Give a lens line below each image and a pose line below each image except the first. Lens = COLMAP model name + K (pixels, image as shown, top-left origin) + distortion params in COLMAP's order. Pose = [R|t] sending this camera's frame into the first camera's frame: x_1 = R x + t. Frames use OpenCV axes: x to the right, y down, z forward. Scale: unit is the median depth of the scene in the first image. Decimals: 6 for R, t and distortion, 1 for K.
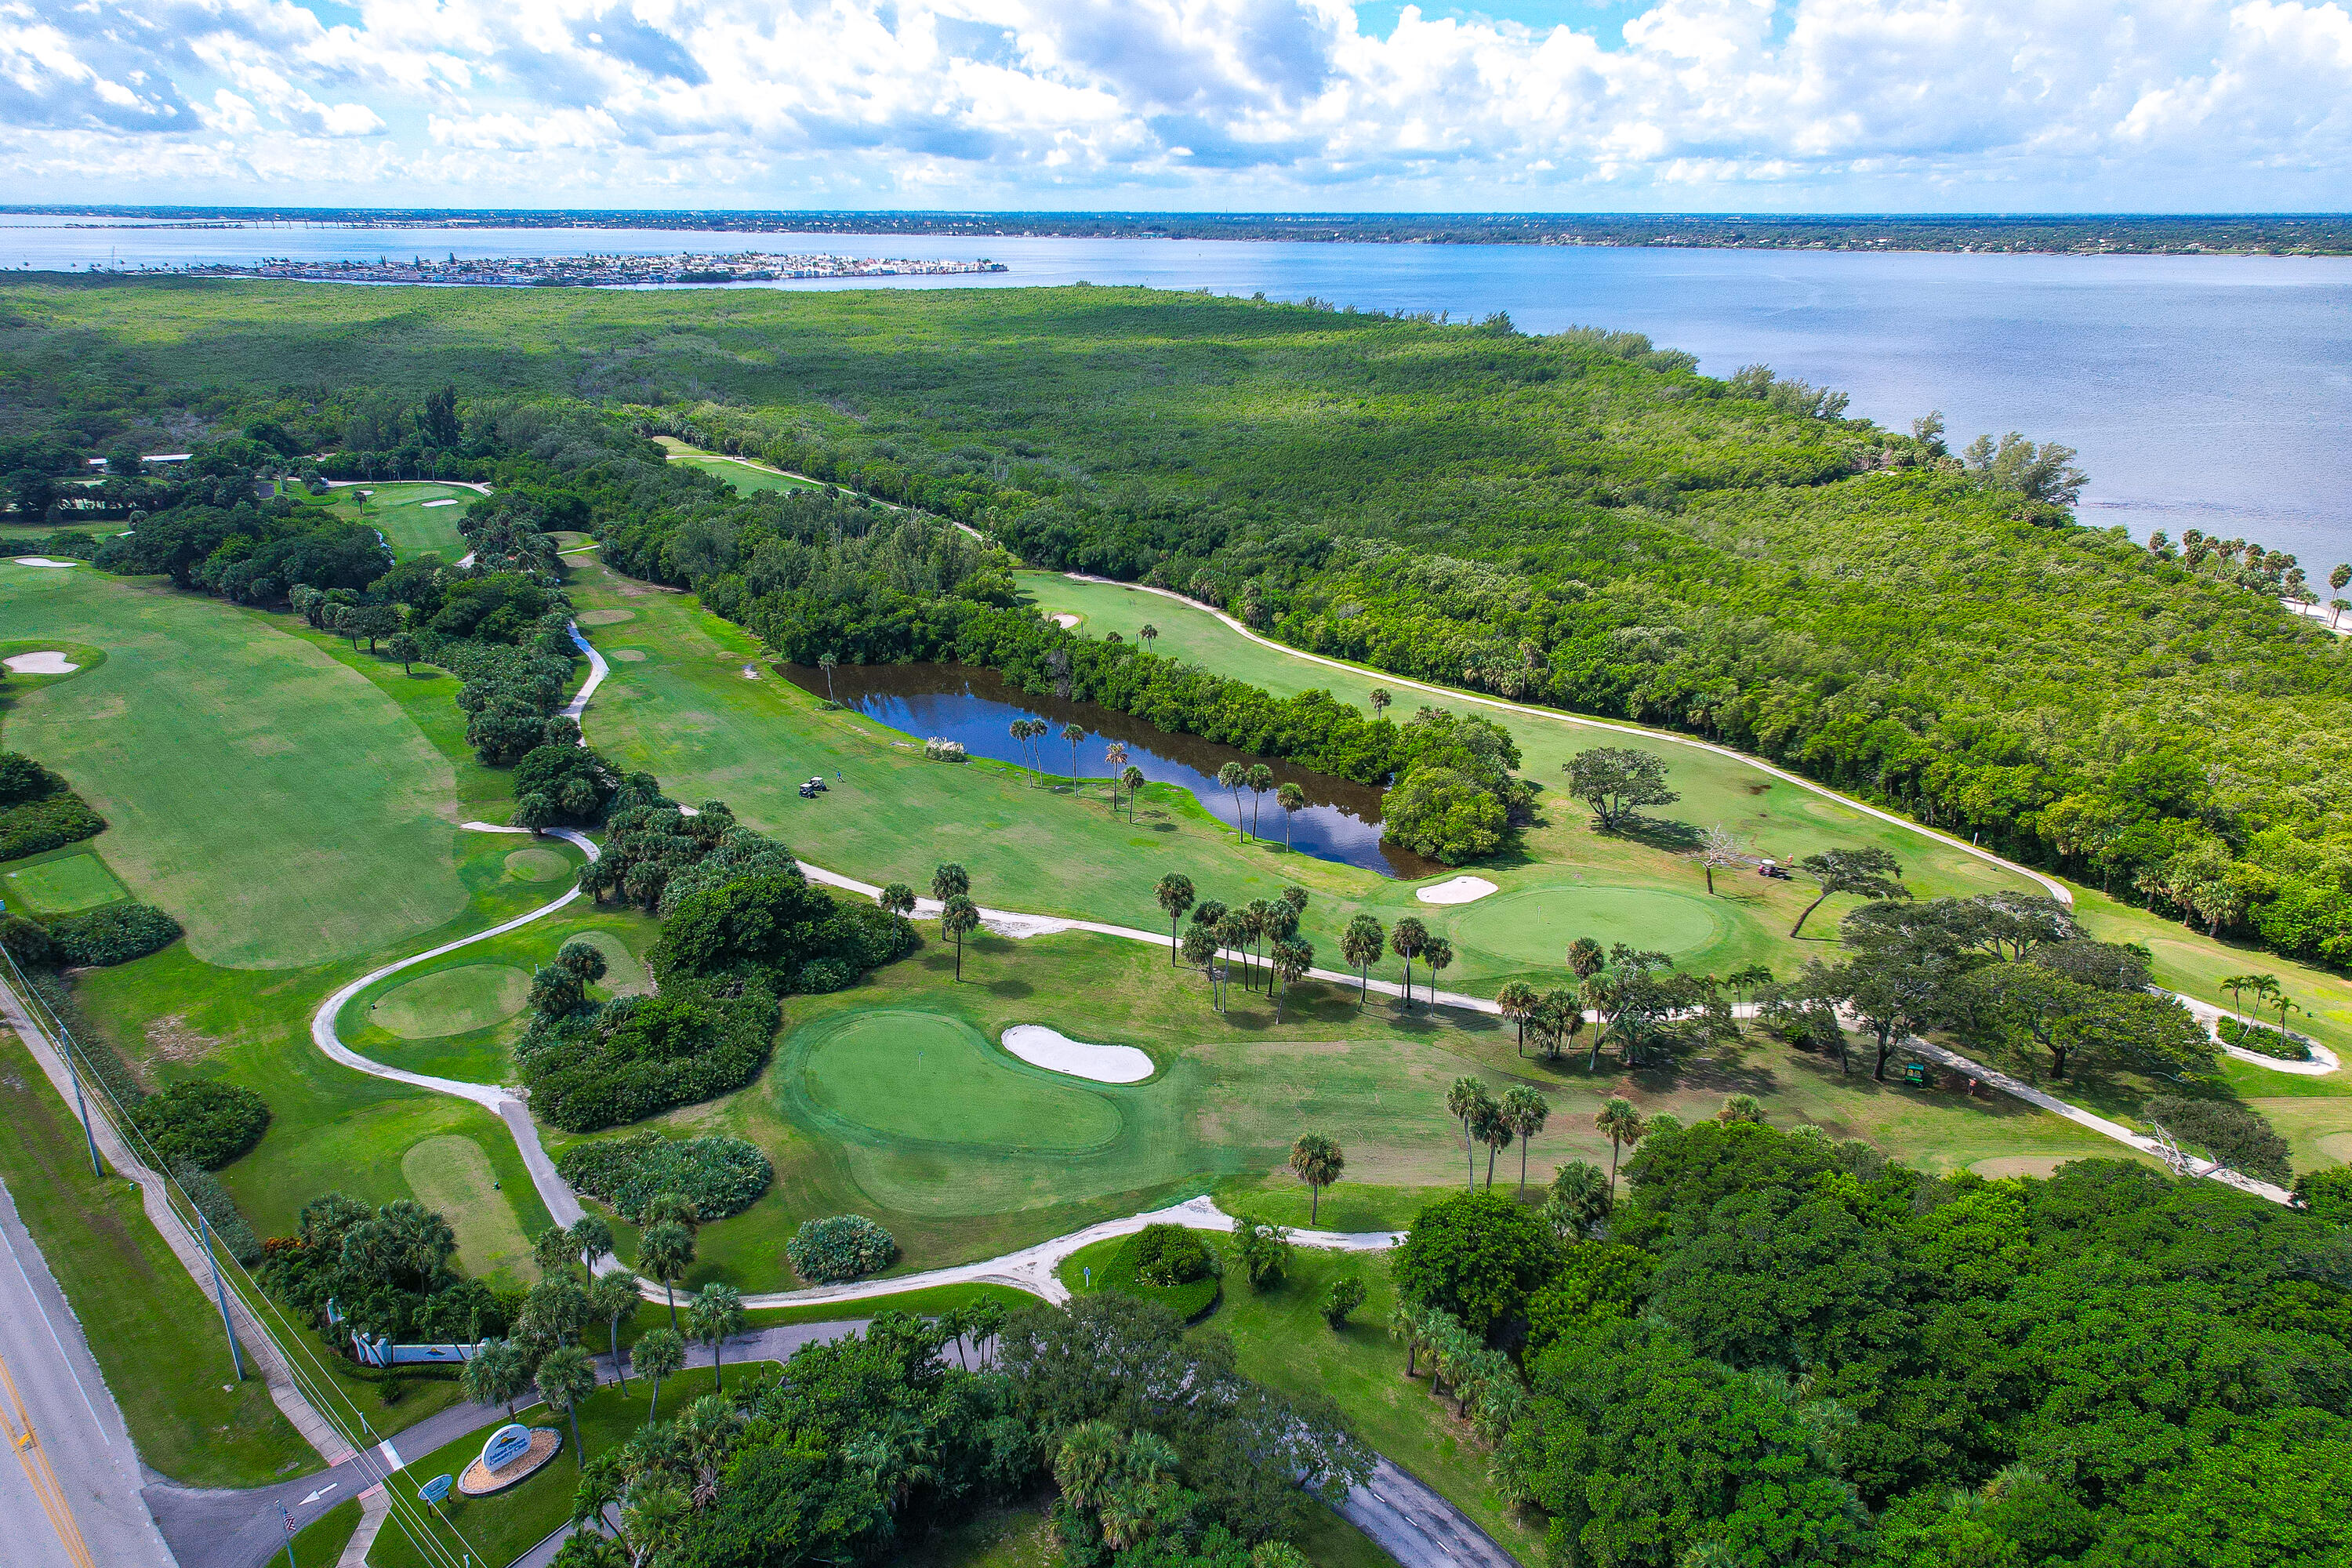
lens RADIAL K [[1559.0, 0, 1195.6], [0, 1559.0, 780.0], [0, 0, 1]] dist [0.011054, 0.007692]
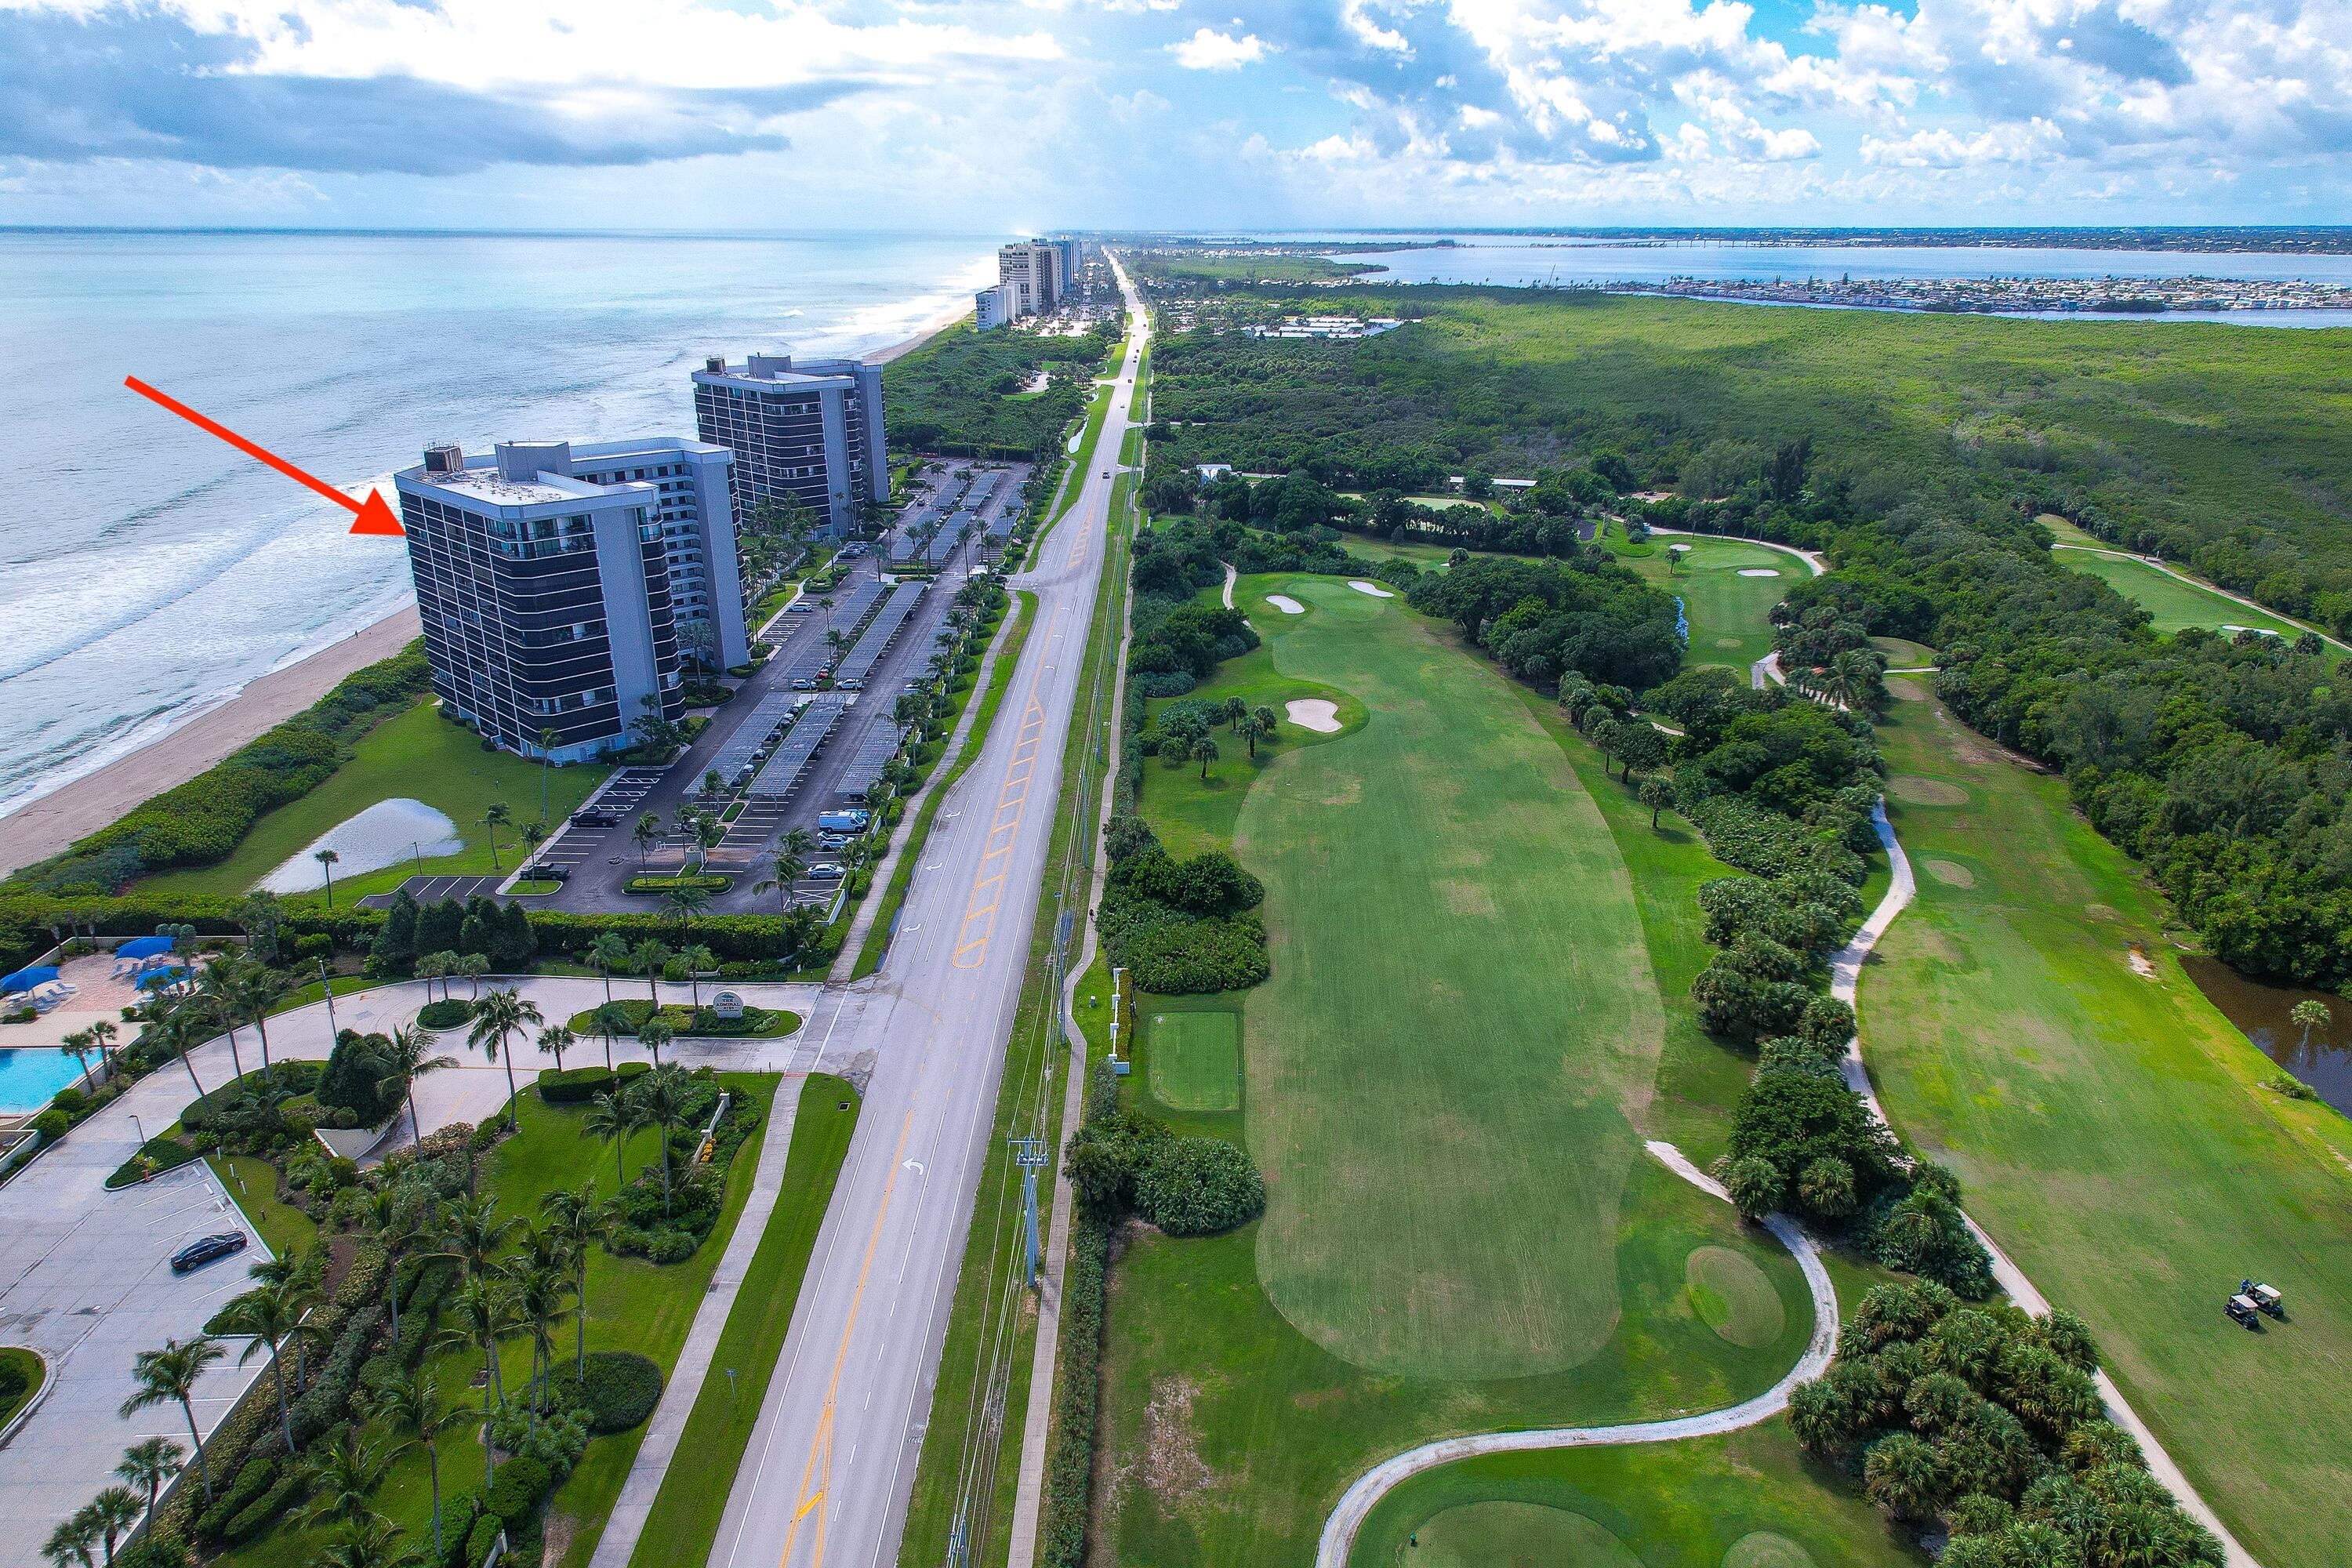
lens RADIAL K [[1559.0, 0, 1185.6], [0, 1559.0, 769.4], [0, 0, 1]] dist [0.011054, 0.007692]
pose [[0.693285, 0.237329, -0.680464, -0.092654], [-0.248411, 0.965049, 0.083494, -0.066850], [0.676497, 0.111150, 0.728009, 0.176128]]
